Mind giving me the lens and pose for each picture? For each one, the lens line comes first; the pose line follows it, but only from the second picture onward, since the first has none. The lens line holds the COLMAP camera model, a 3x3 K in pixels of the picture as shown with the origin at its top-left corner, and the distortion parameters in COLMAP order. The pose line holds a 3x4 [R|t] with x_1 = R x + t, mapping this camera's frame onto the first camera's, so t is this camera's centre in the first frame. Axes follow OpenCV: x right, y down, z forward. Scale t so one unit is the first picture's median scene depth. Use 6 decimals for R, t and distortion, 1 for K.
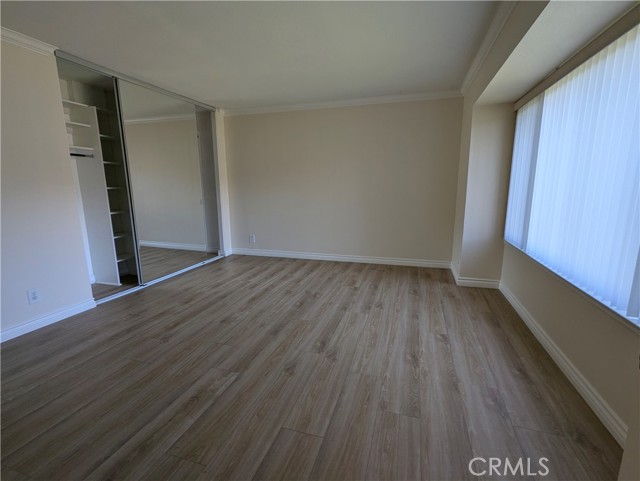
lens RADIAL K [[303.4, 0, 321.7], [0, 303.4, 241.0], [0, 0, 1]] dist [-0.004246, 0.000511]
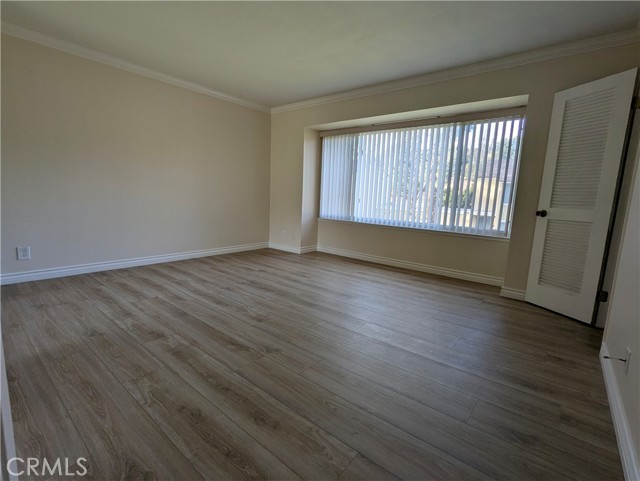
lens RADIAL K [[303.4, 0, 322.1], [0, 303.4, 241.0], [0, 0, 1]] dist [-0.004246, 0.000511]
pose [[0.371709, -0.116487, 0.921012, -0.822500], [0.125488, 0.989296, 0.074478, -0.003040], [-0.919829, 0.087892, 0.382347, 0.382670]]
